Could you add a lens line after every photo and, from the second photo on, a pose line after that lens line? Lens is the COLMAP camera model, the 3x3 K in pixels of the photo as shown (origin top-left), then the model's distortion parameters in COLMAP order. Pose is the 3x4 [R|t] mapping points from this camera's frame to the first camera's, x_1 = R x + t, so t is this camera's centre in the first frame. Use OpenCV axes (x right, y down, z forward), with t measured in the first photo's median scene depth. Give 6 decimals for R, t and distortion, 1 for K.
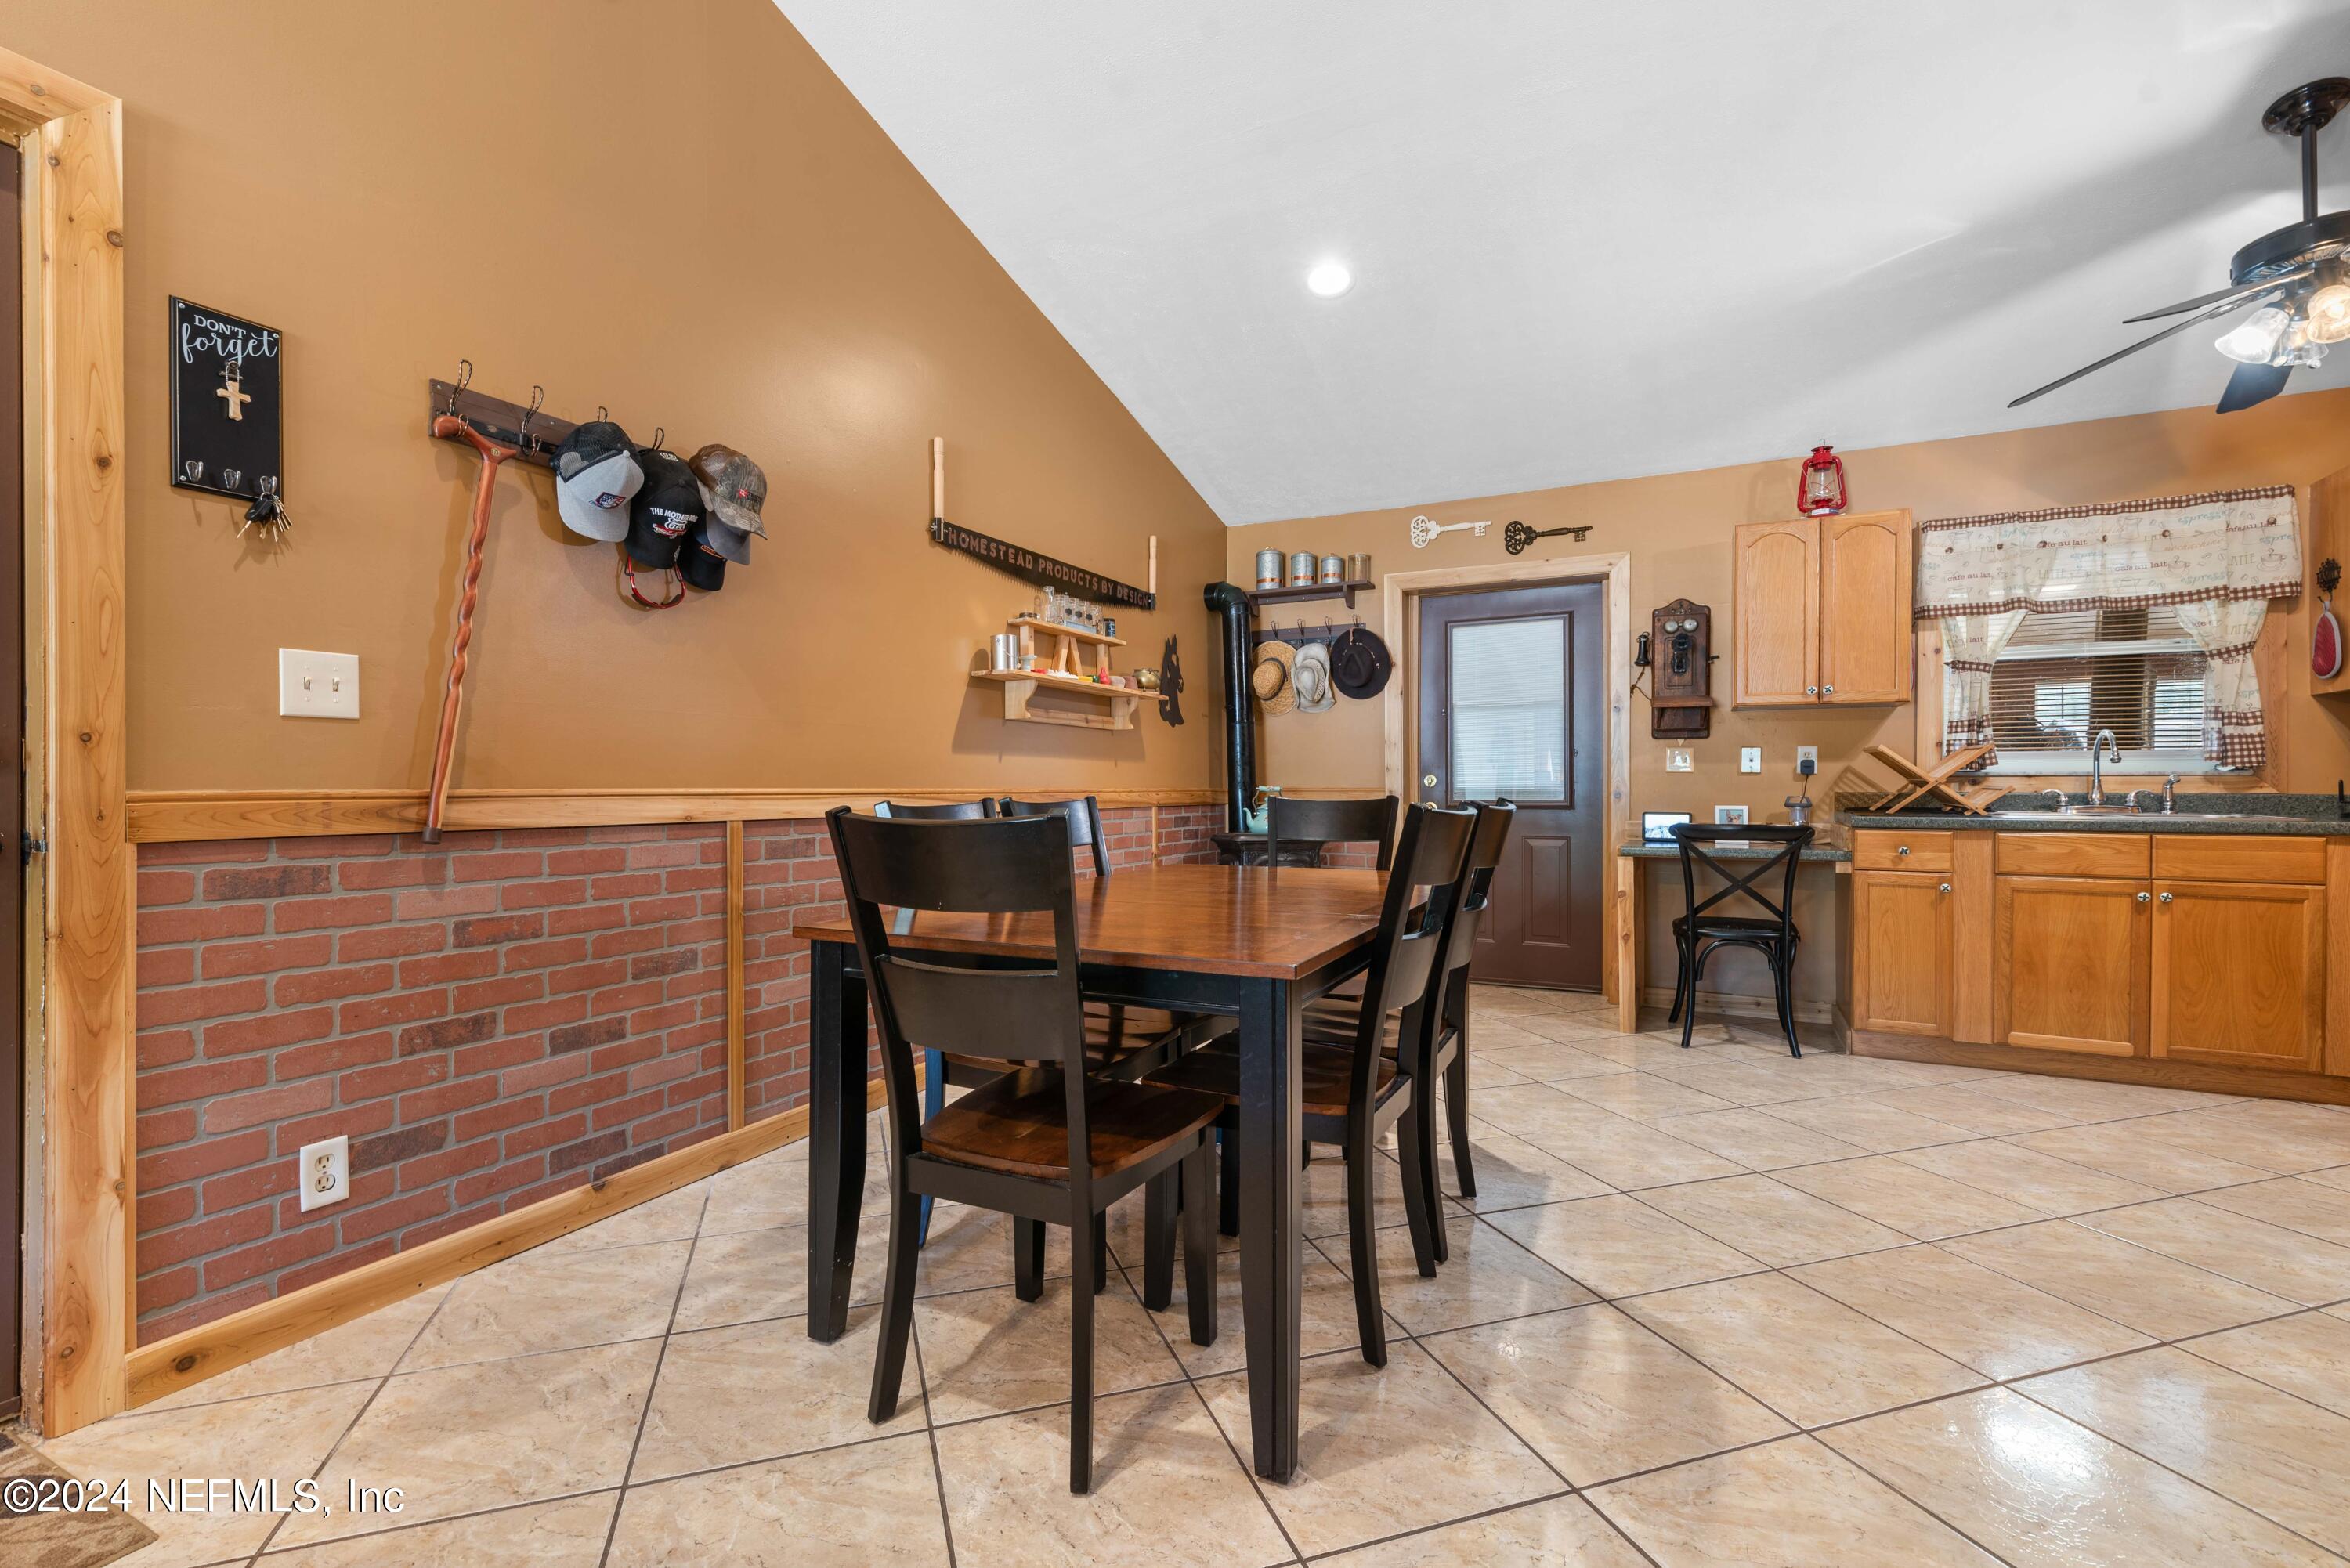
lens RADIAL K [[1005.6, 0, 1177.2], [0, 1005.6, 790.2], [0, 0, 1]] dist [-0.001165, -0.000135]
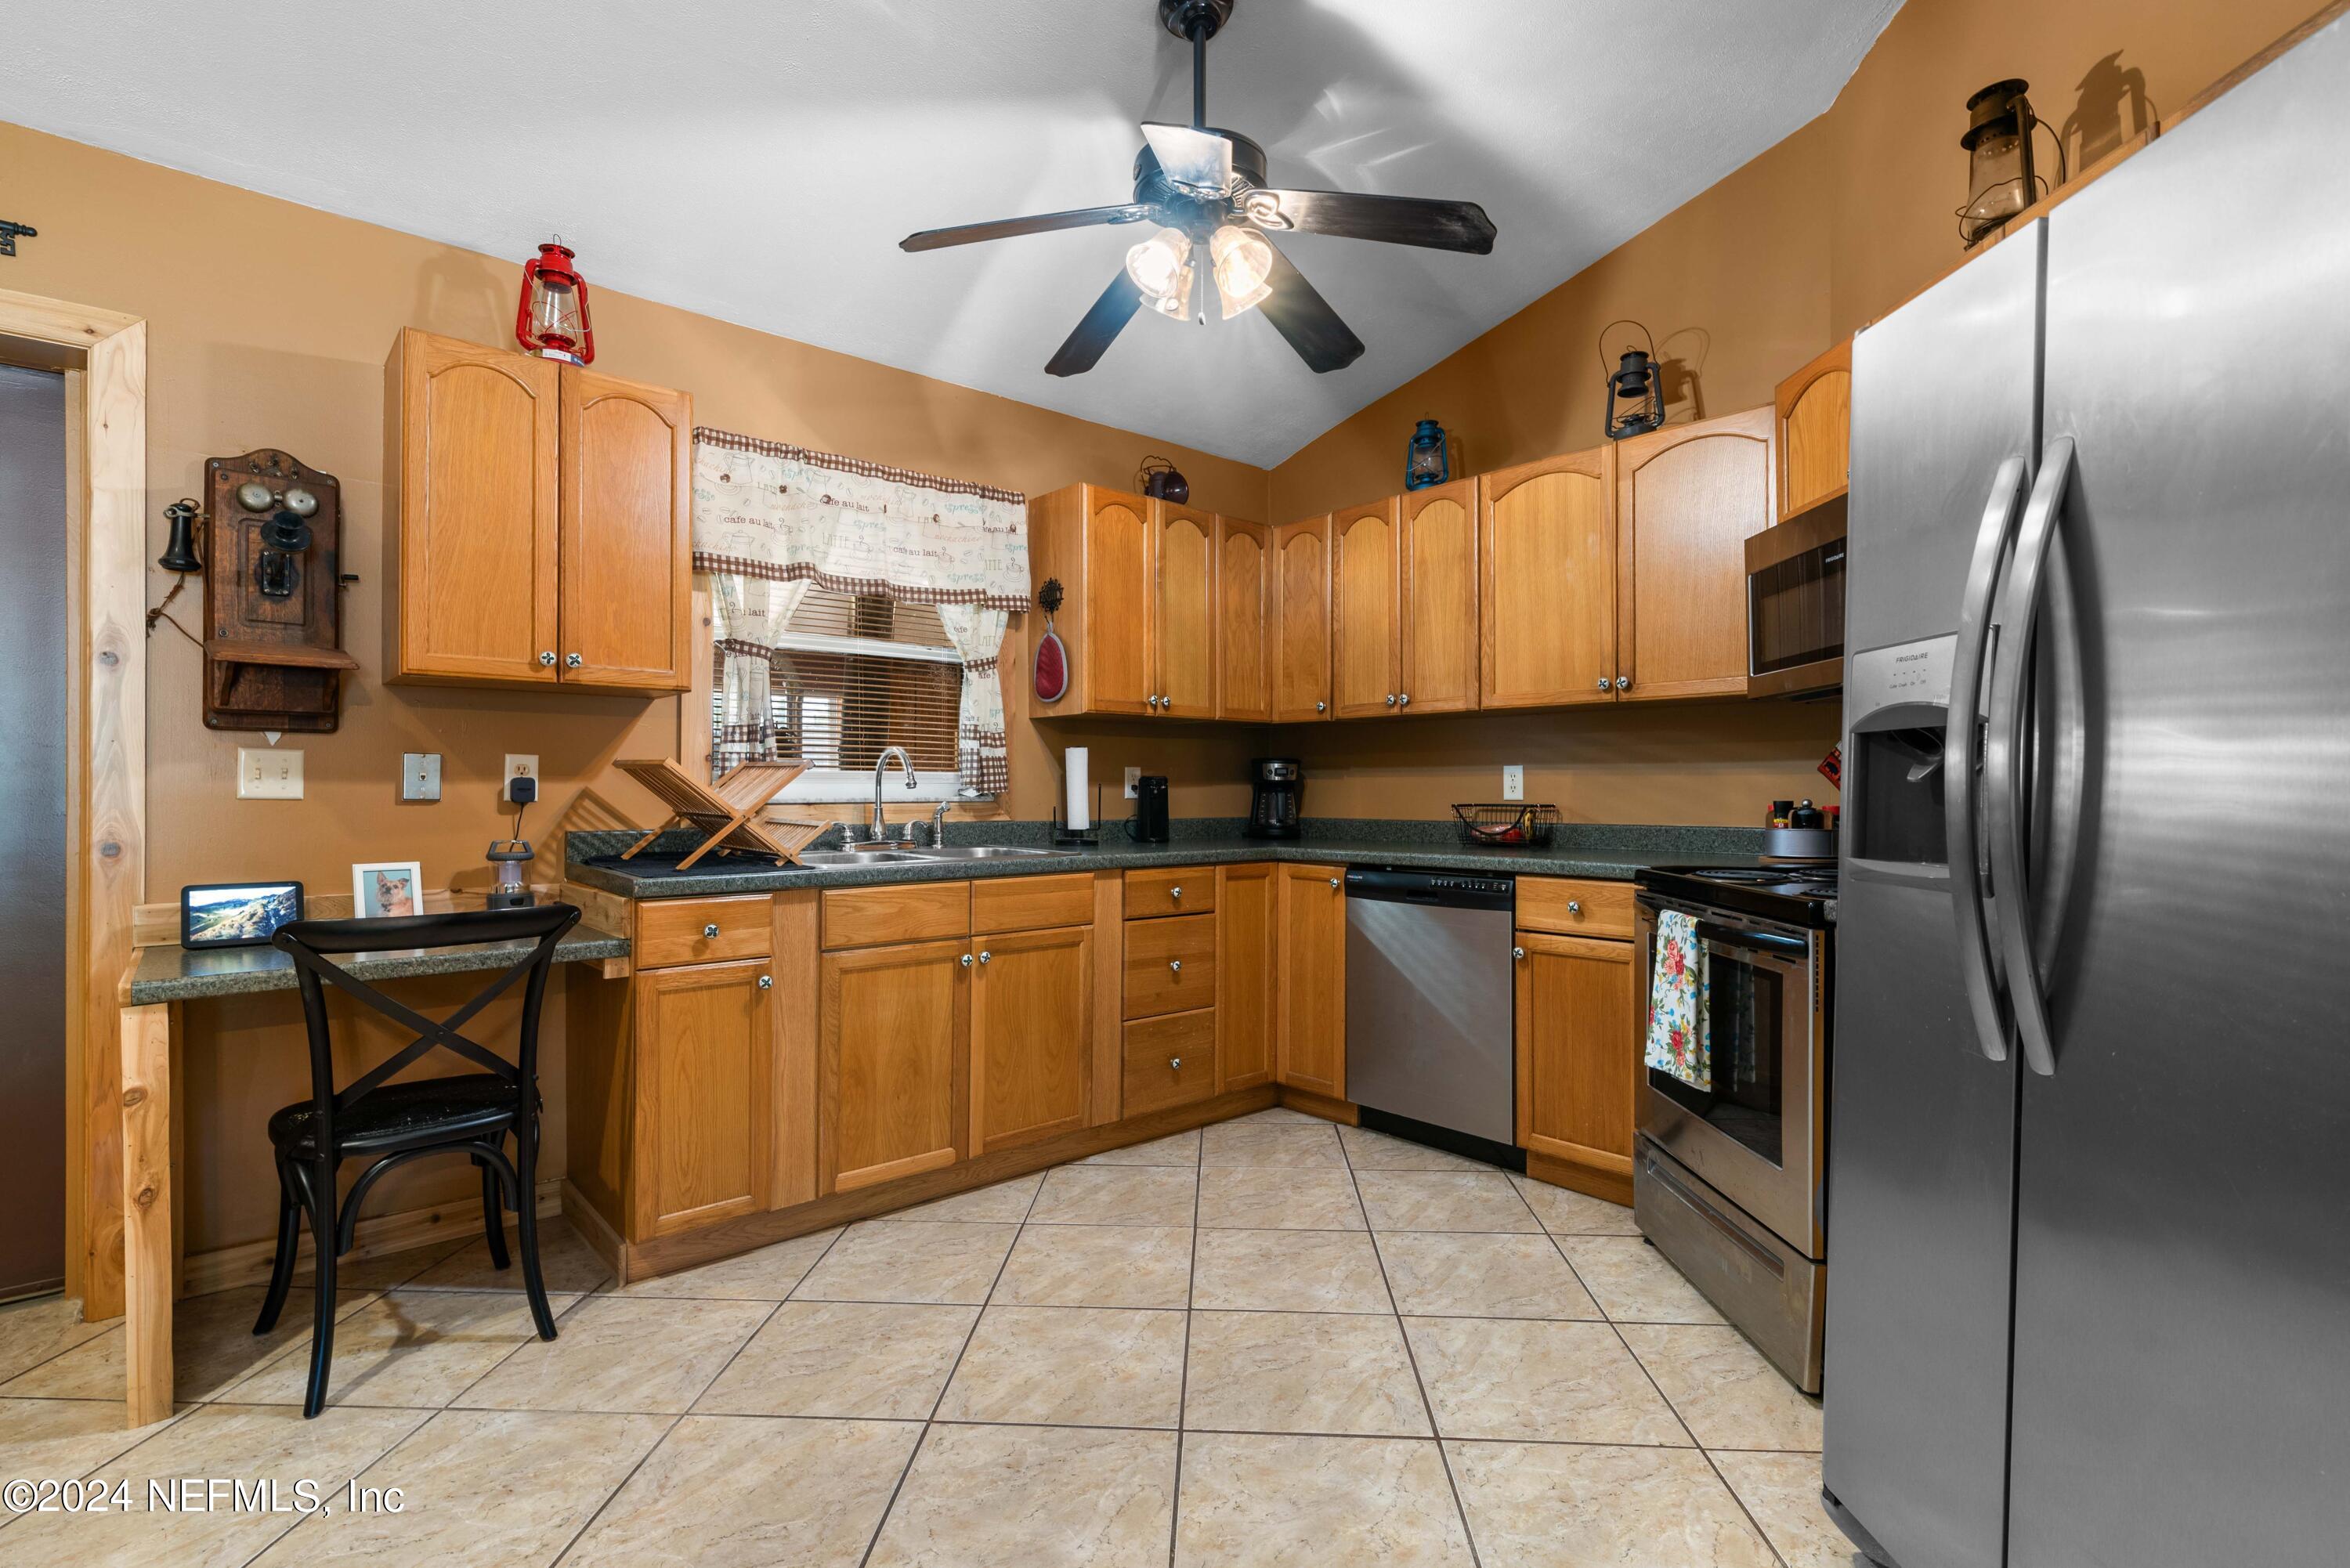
lens RADIAL K [[1090.9, 0, 1171.3], [0, 1090.9, 783.8], [0, 0, 1]] dist [-0.000041, -0.002354]
pose [[0.358328, 0.003653, 0.933589, 0.179151], [0.006979, 0.999954, -0.006591, -0.021463], [-0.933570, 0.008877, 0.358286, 0.446813]]
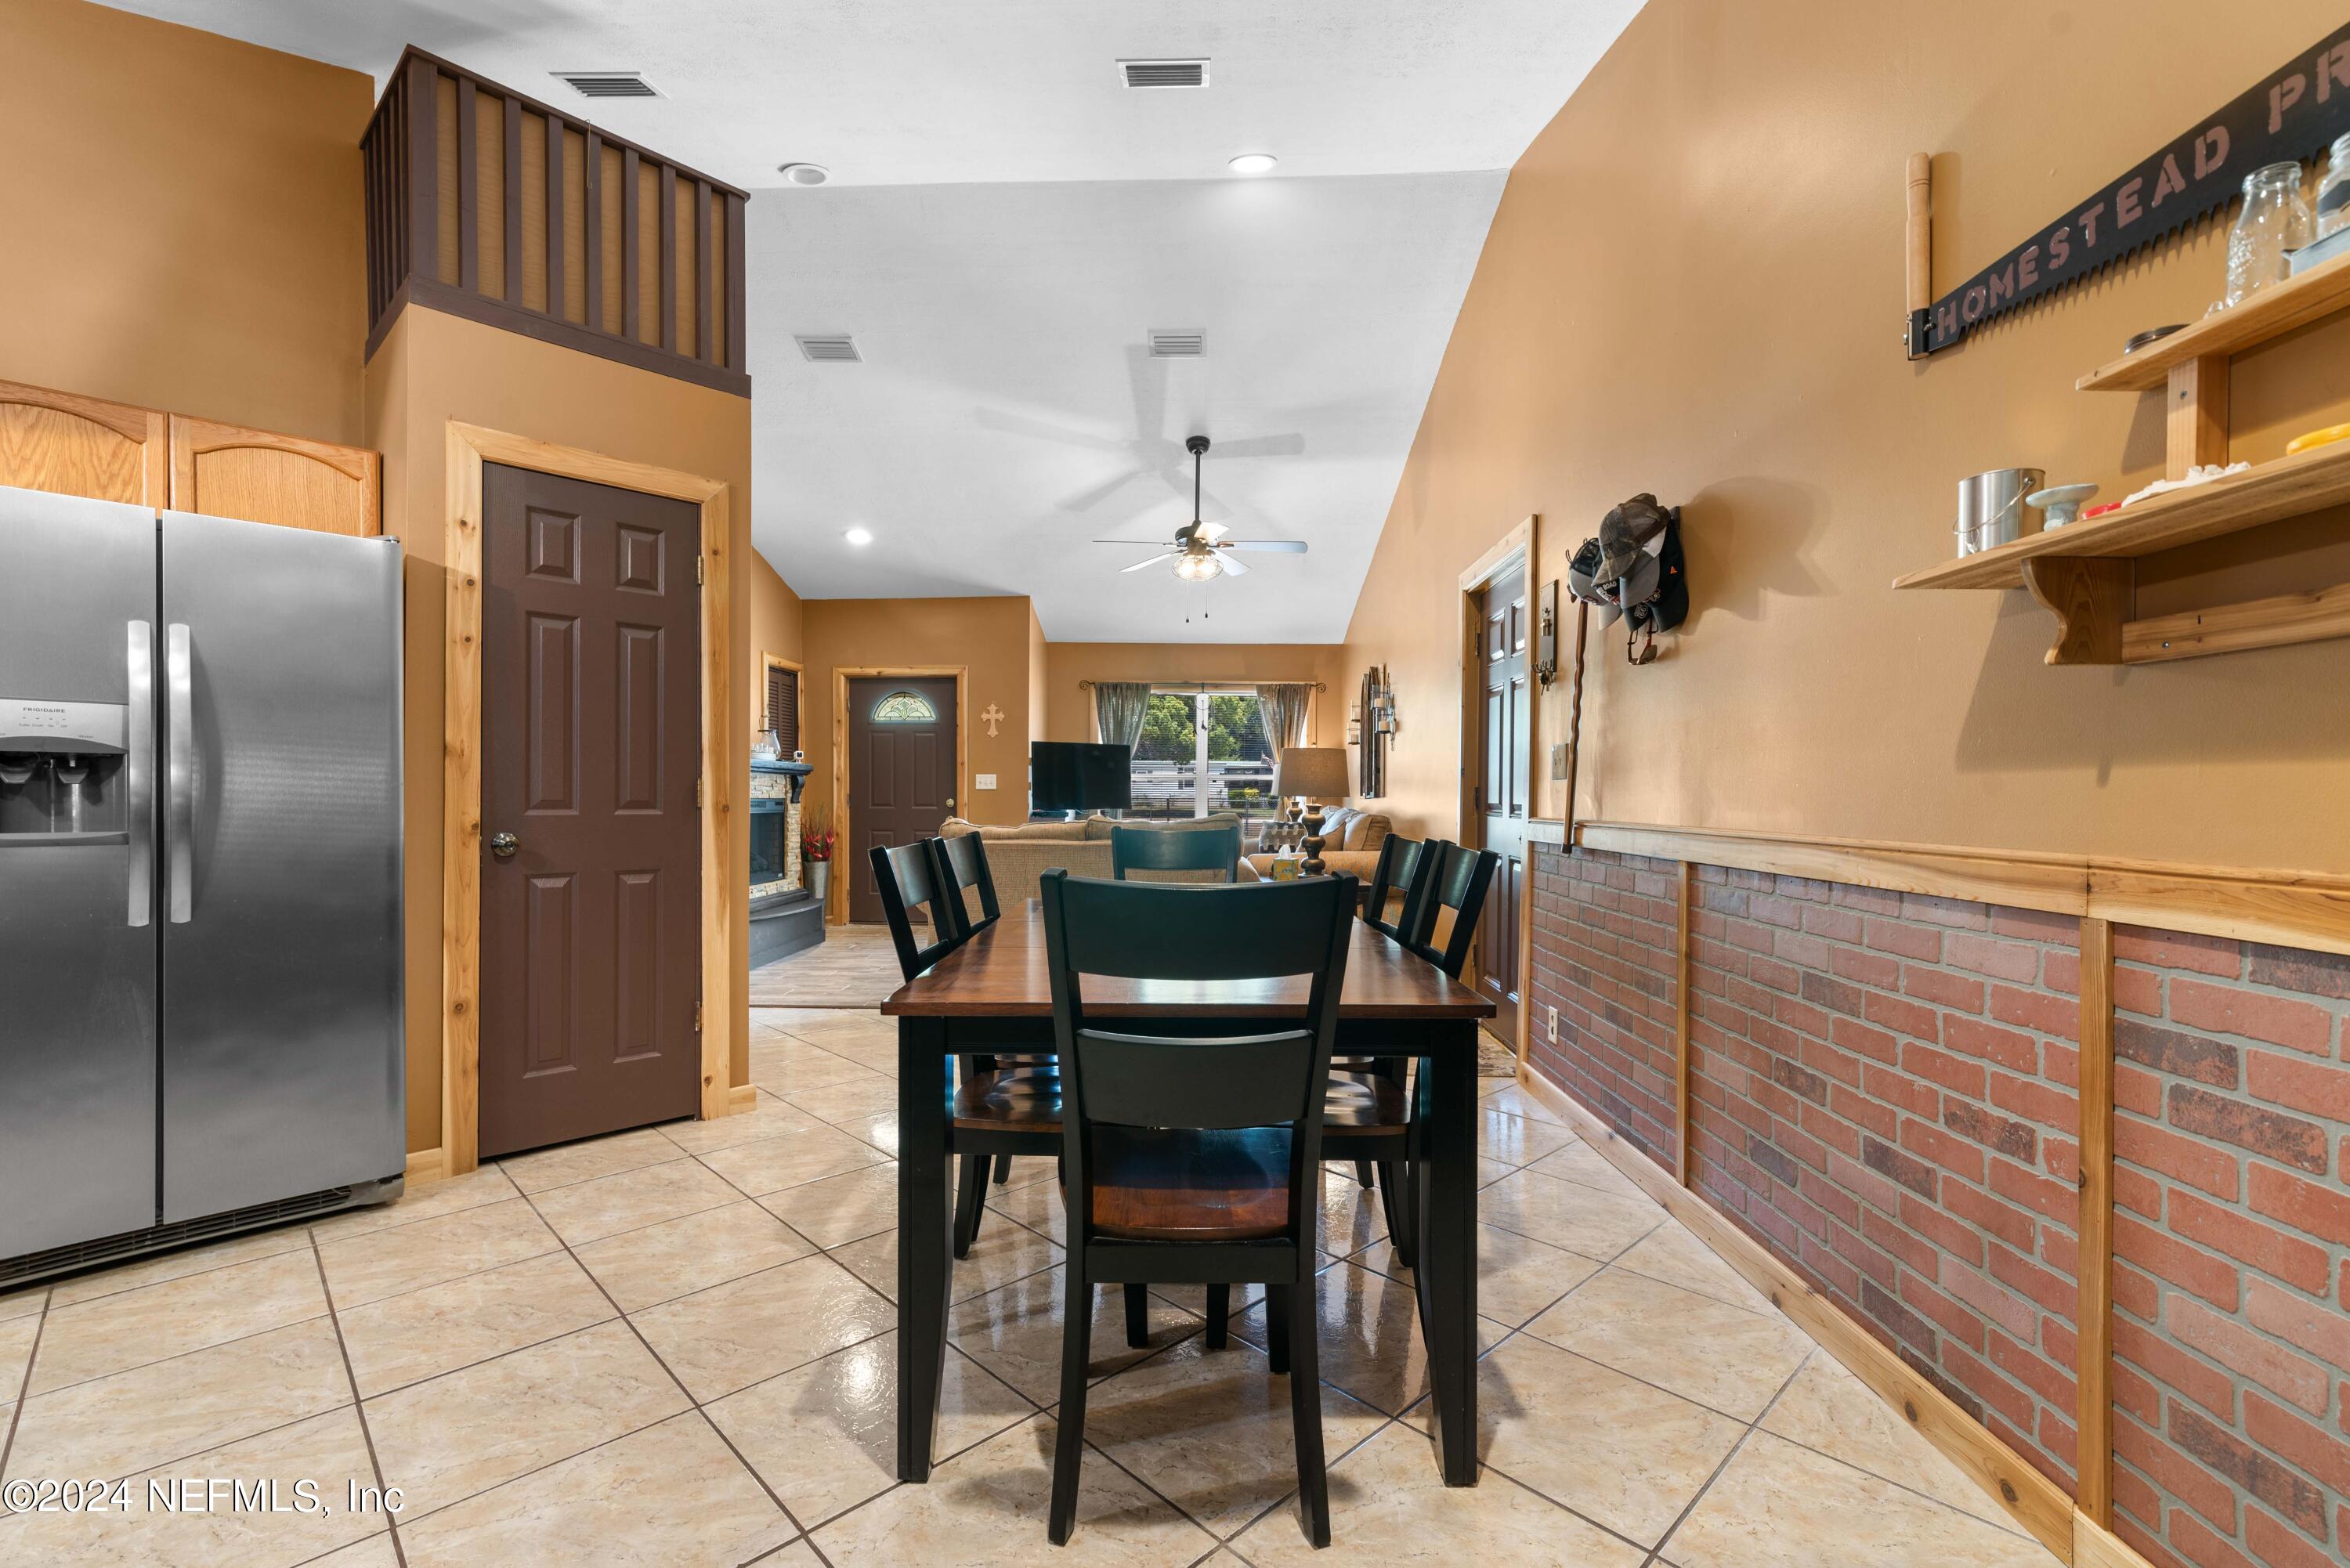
lens RADIAL K [[1005.6, 0, 1162.6], [0, 1005.6, 799.4], [0, 0, 1]] dist [-0.001165, -0.000135]
pose [[-0.907437, 0.000595, -0.420188, 0.266088], [-0.004252, 0.999935, 0.010597, -0.027170], [0.420167, 0.011403, -0.907375, 1.095141]]
